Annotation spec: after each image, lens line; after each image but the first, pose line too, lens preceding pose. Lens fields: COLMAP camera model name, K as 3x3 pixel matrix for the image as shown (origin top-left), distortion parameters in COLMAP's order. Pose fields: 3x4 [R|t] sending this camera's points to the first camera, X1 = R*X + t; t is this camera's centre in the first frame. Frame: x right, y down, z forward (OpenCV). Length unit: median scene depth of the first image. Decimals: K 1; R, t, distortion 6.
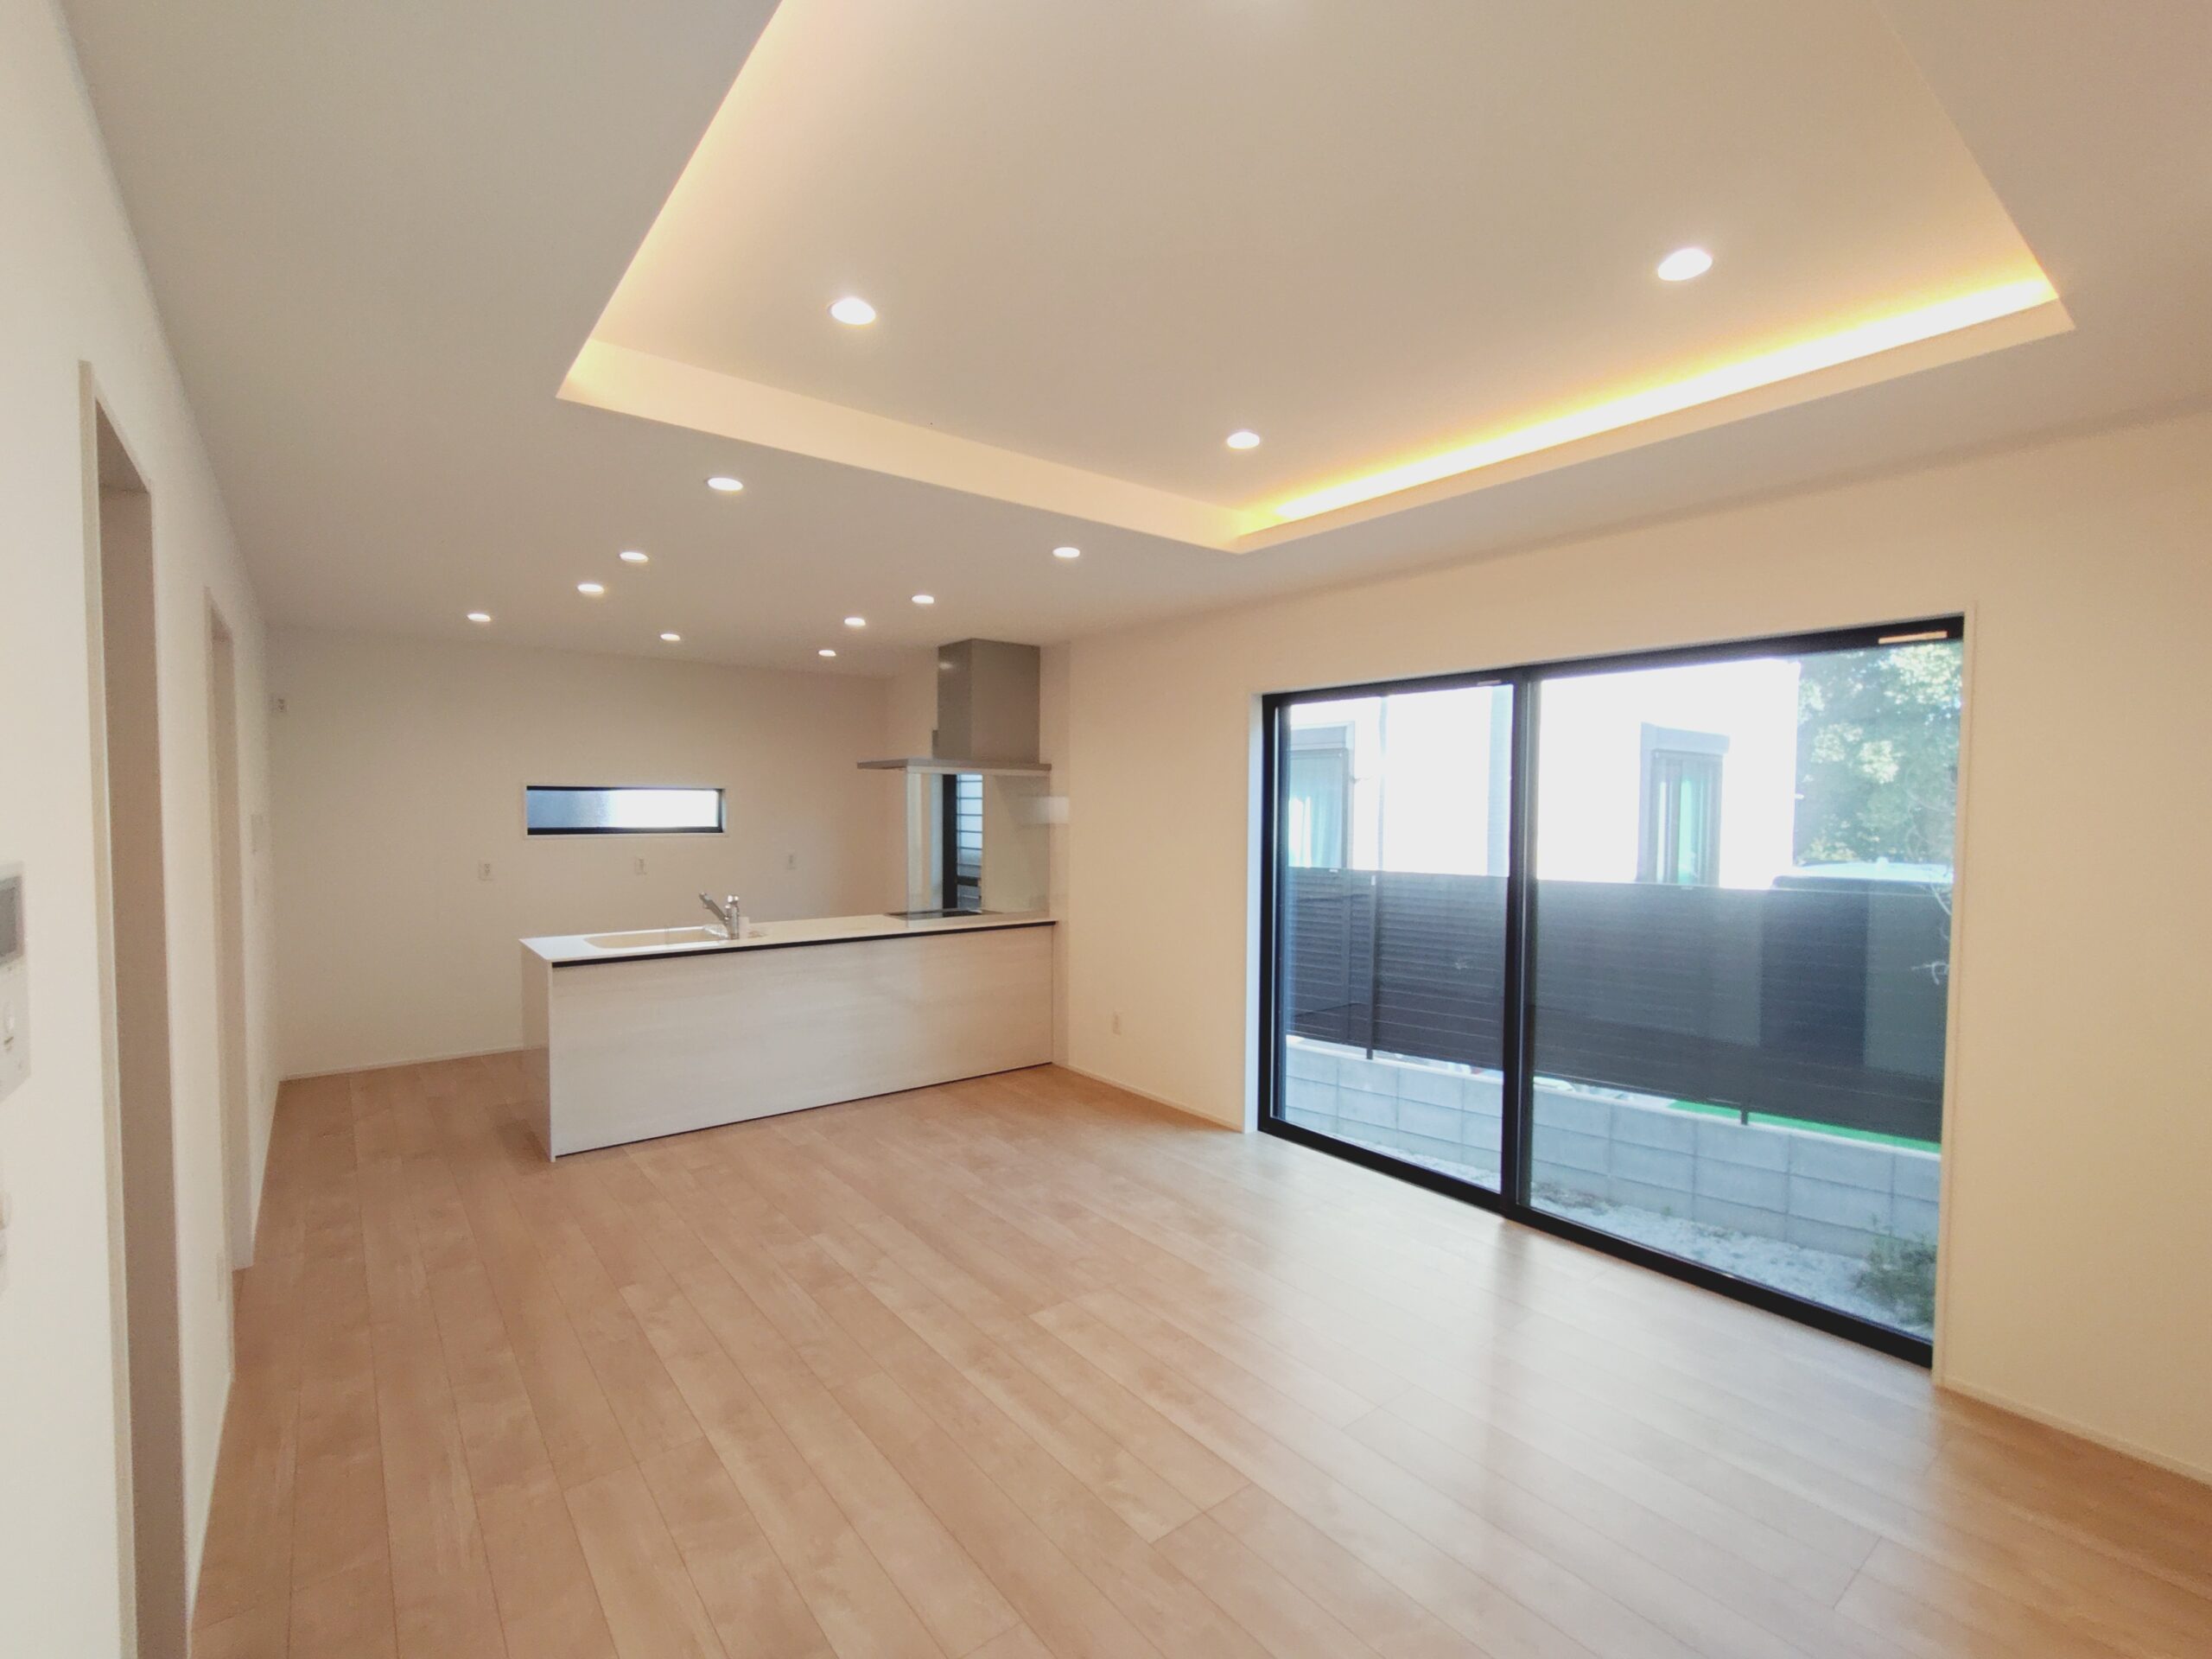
lens RADIAL K [[989.7, 0, 1112.2], [0, 989.7, 847.2], [0, 0, 1]] dist [0.001436, 0.000278]
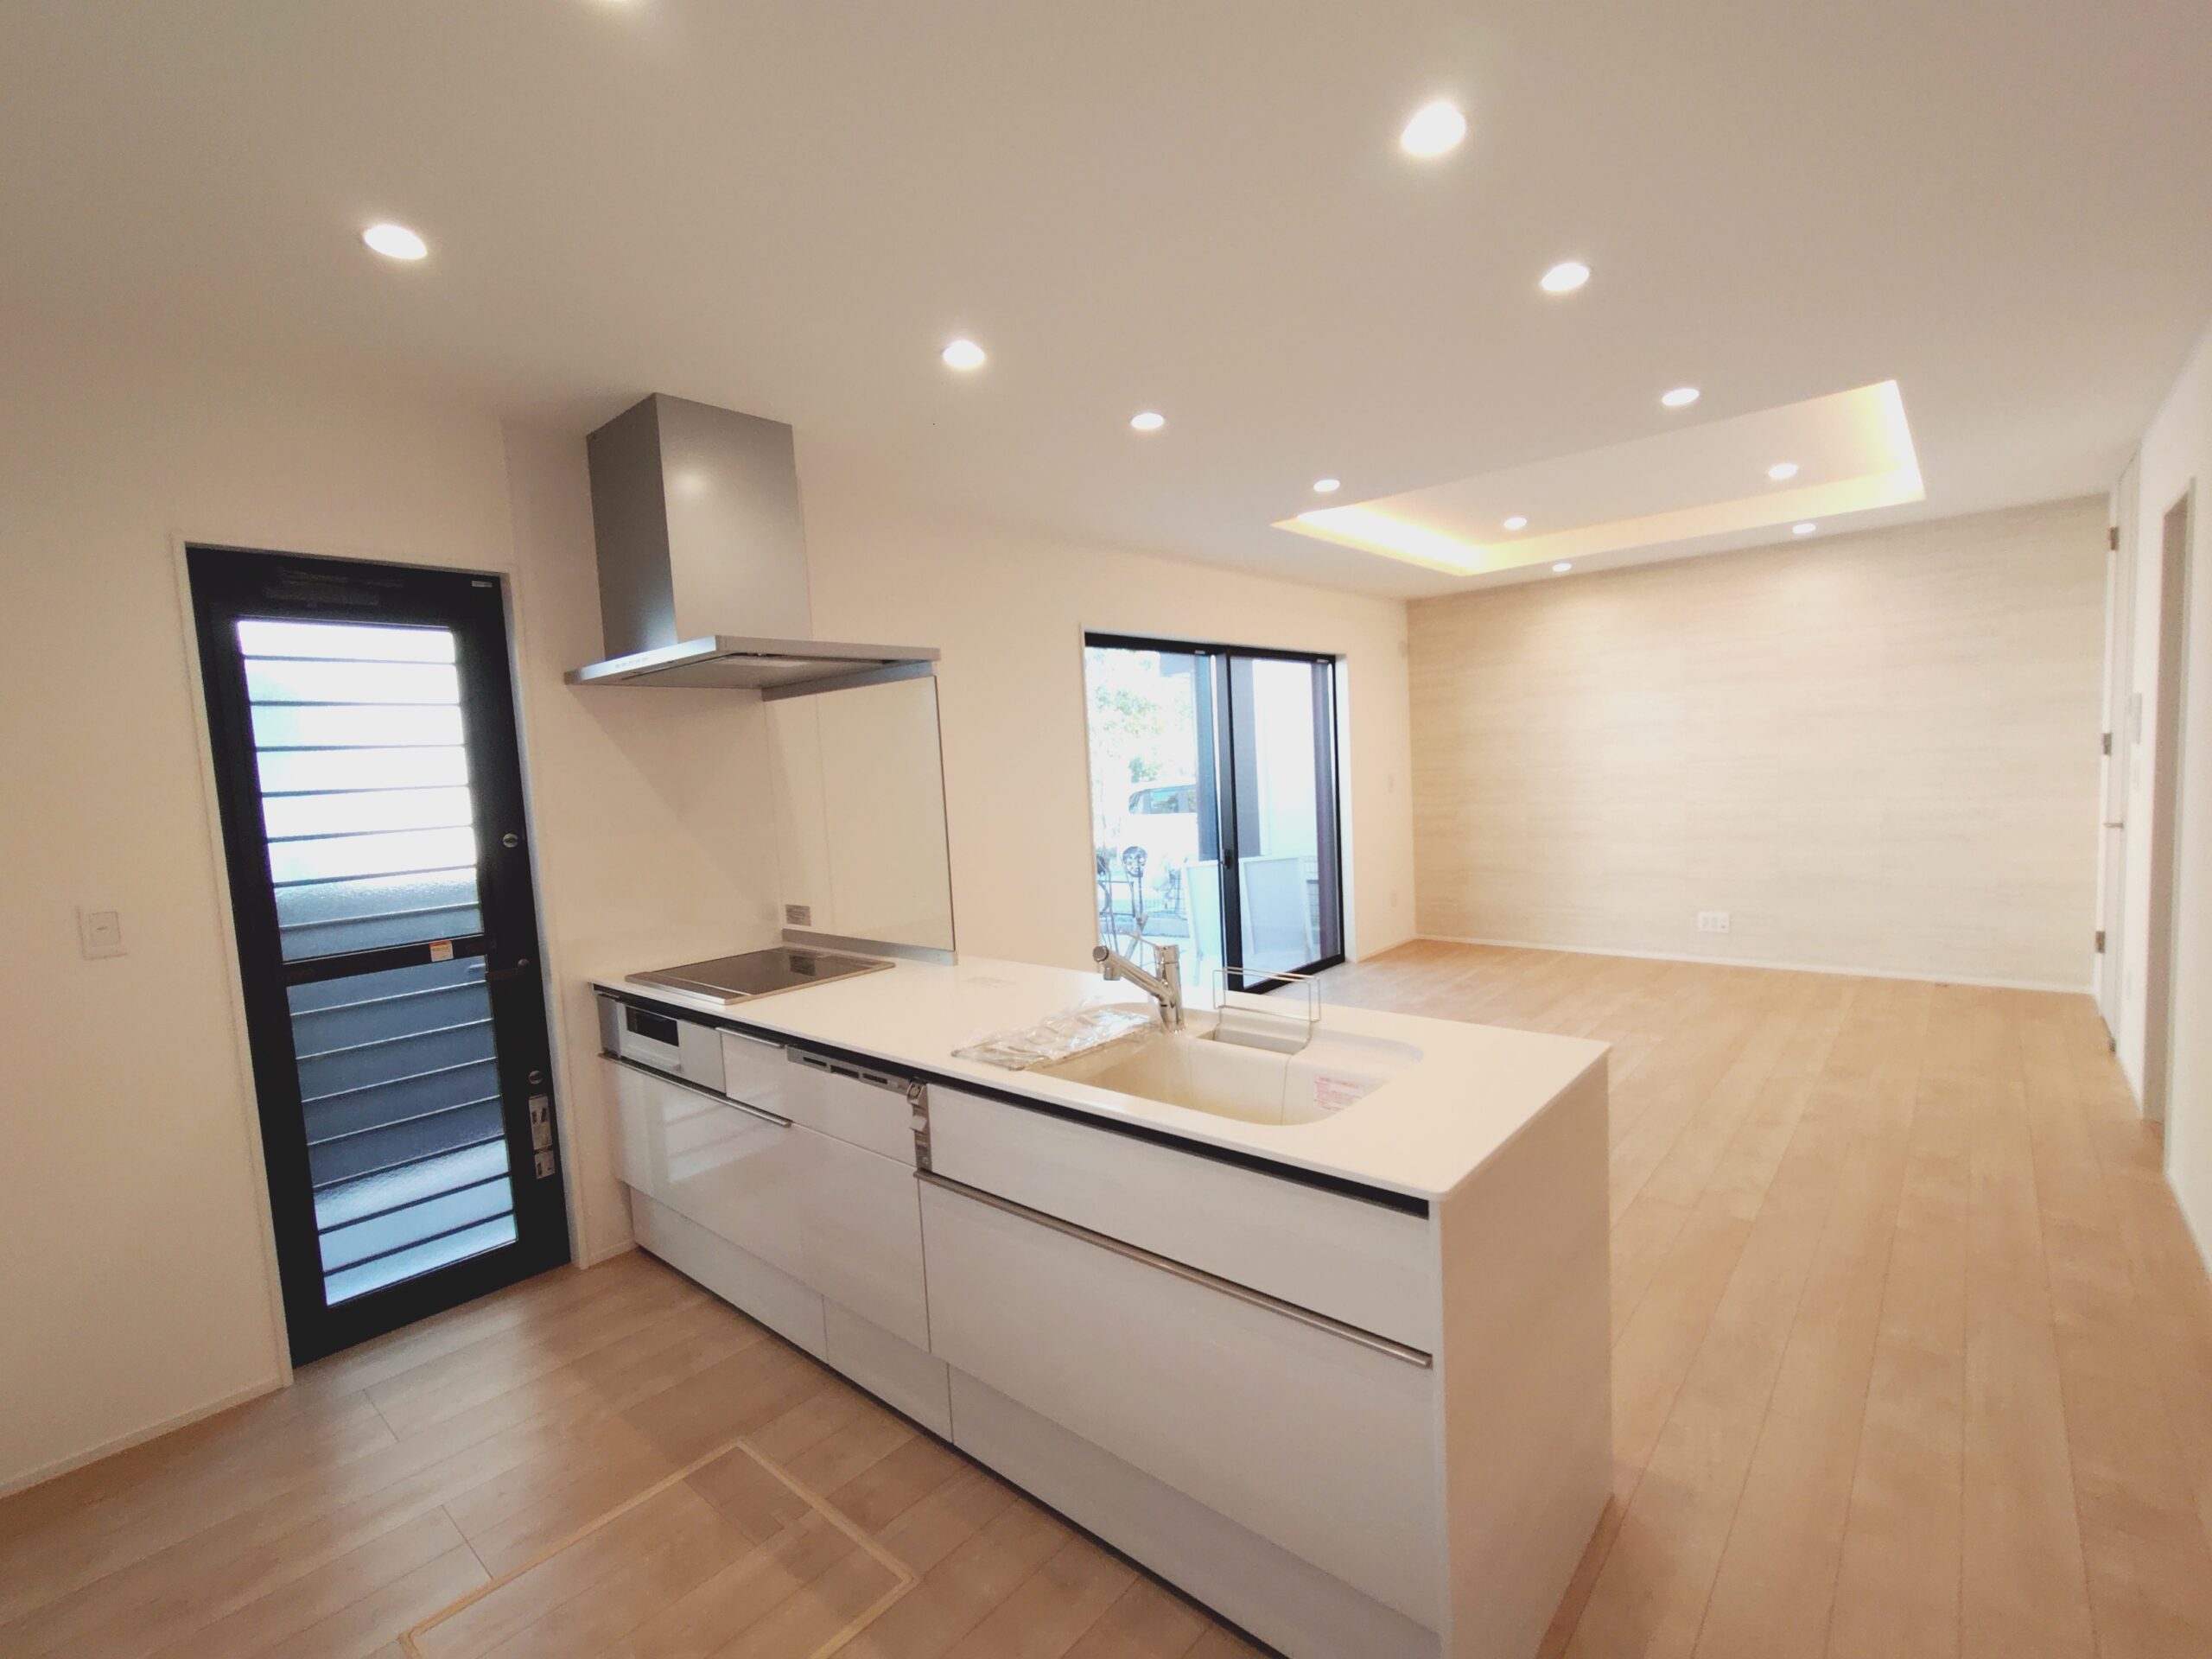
lens RADIAL K [[989.7, 0, 1112.2], [0, 989.7, 847.2], [0, 0, 1]] dist [0.001436, 0.000278]
pose [[-0.182109, -0.081384, 0.979905, -1.432157], [0.093304, 0.990642, 0.099615, -0.052564], [-0.978842, 0.109570, -0.172811, 1.931063]]
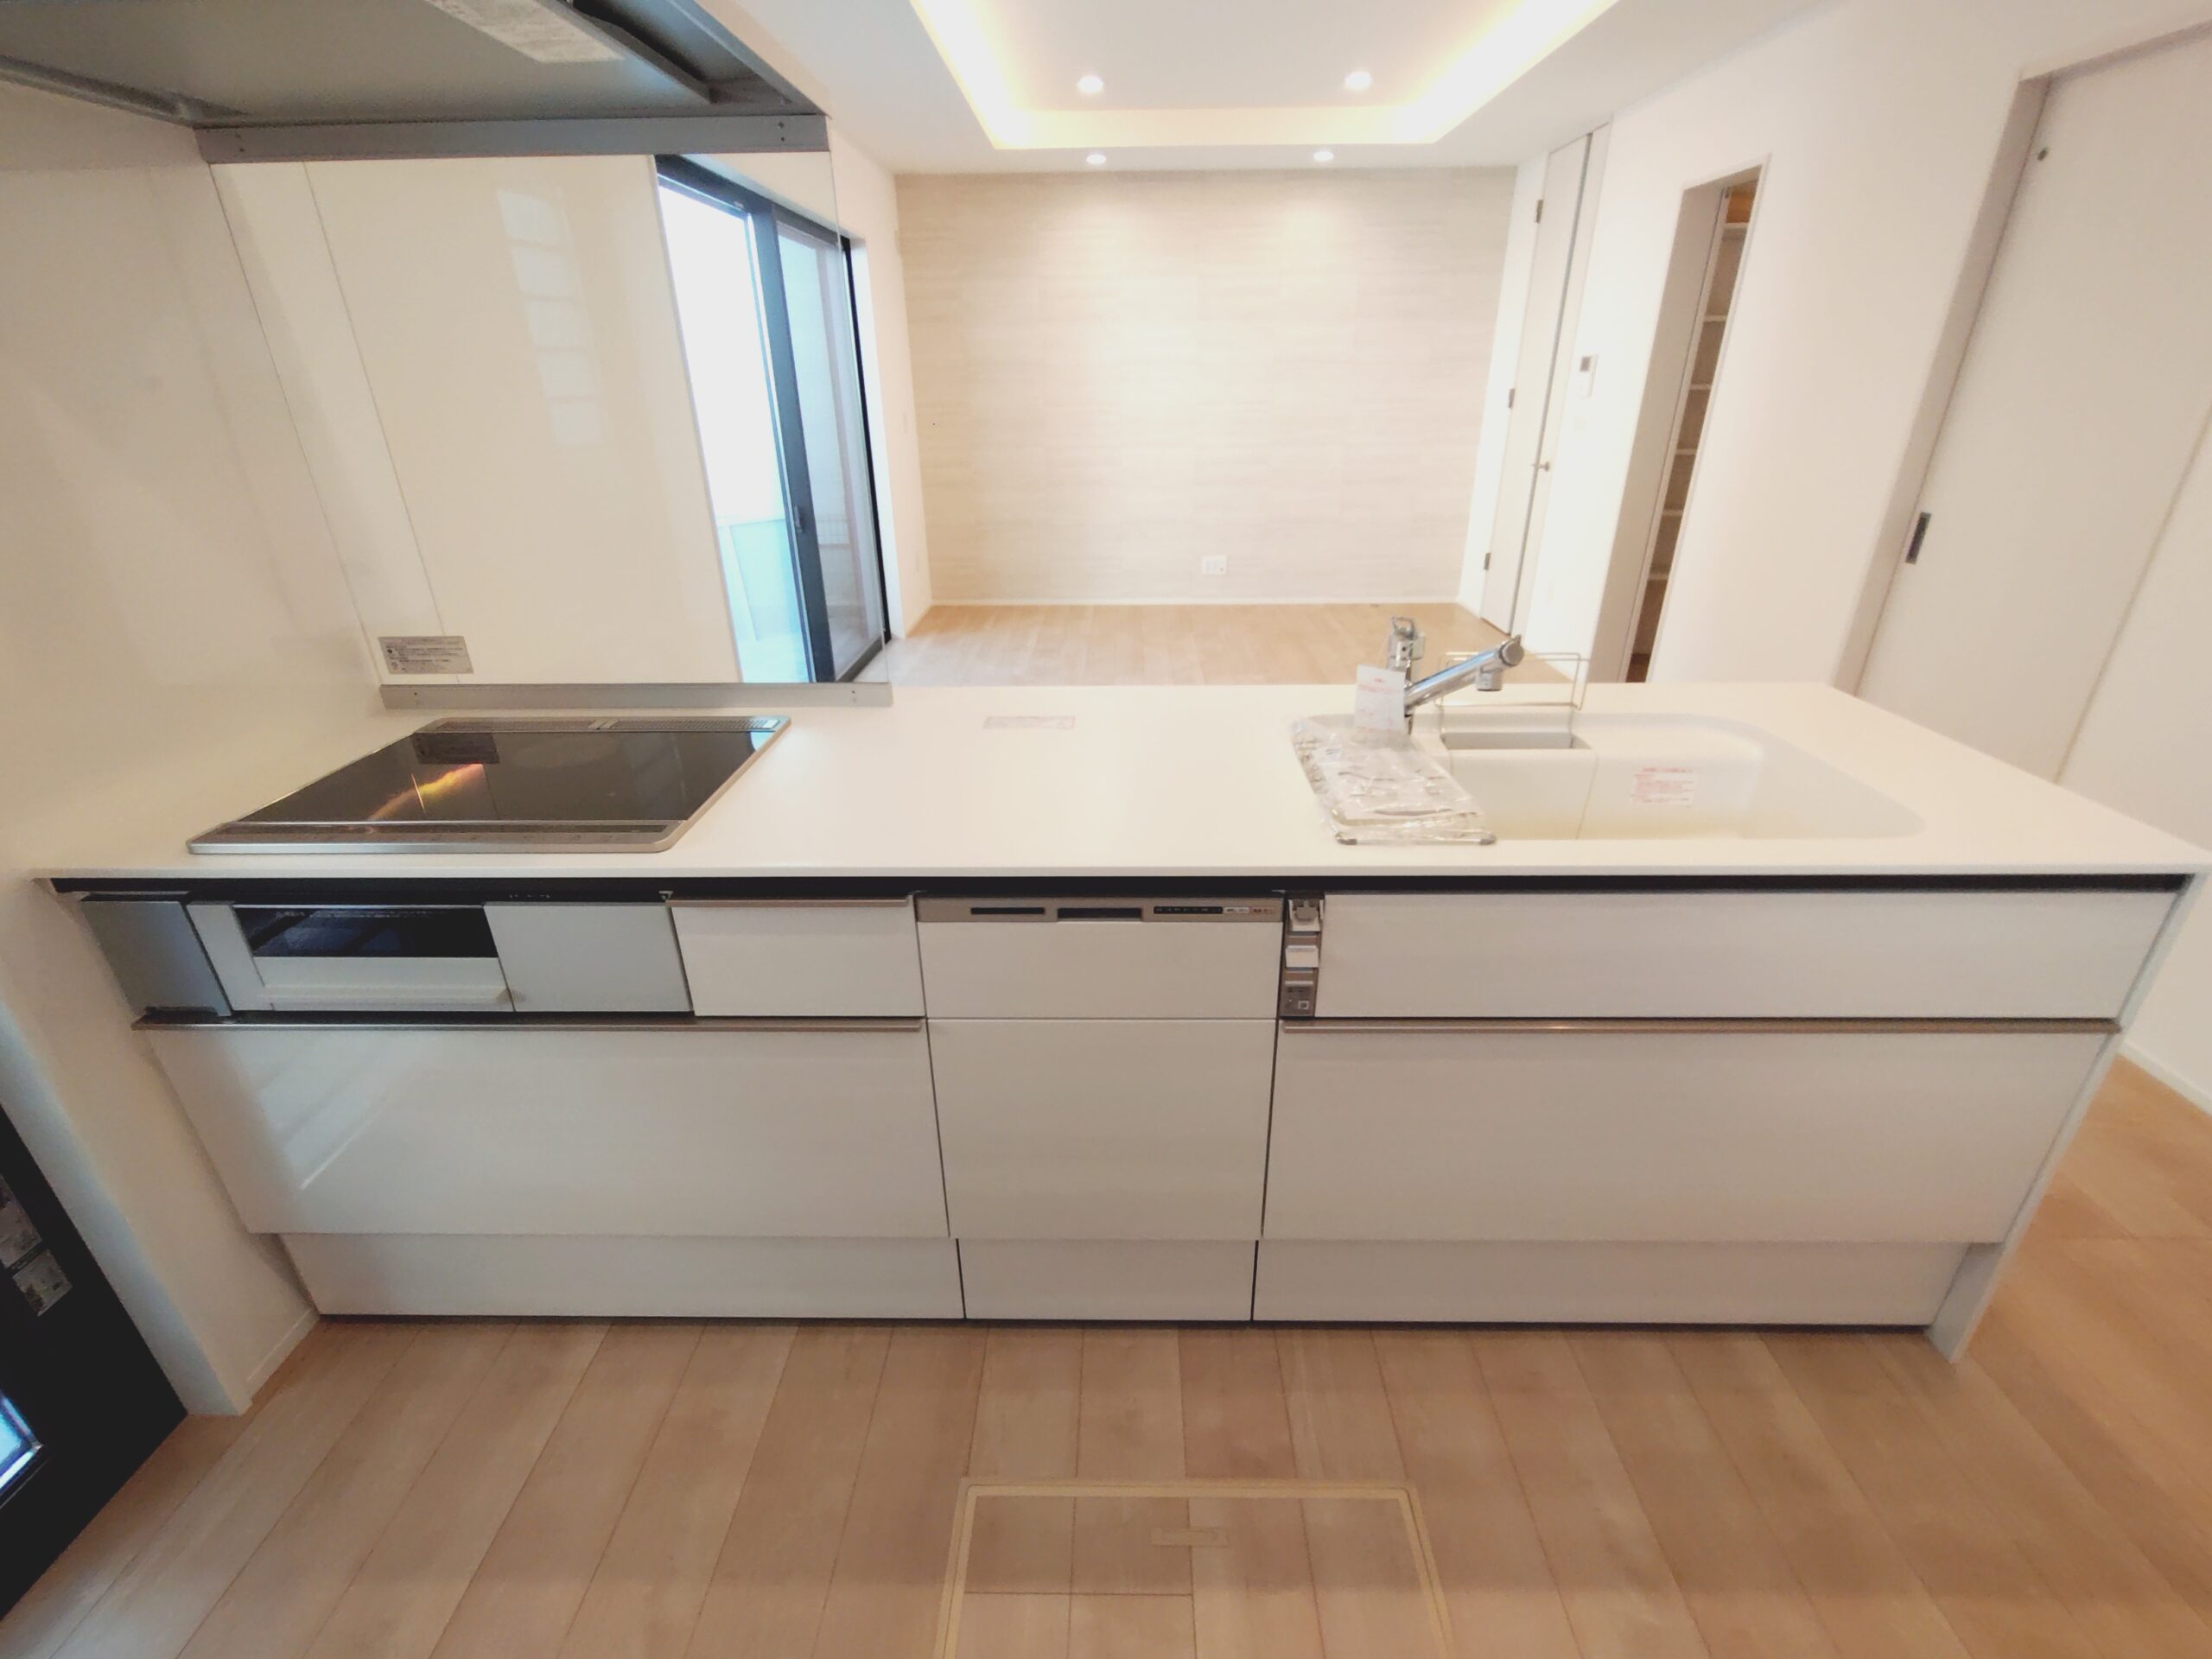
lens RADIAL K [[989.7, 0, 1112.2], [0, 989.7, 847.2], [0, 0, 1]] dist [0.001436, 0.000278]
pose [[-0.773110, -0.270913, 0.573504, -0.903222], [0.030888, 0.887039, 0.460660, -0.053108], [-0.633519, 0.373855, -0.677411, 2.308824]]
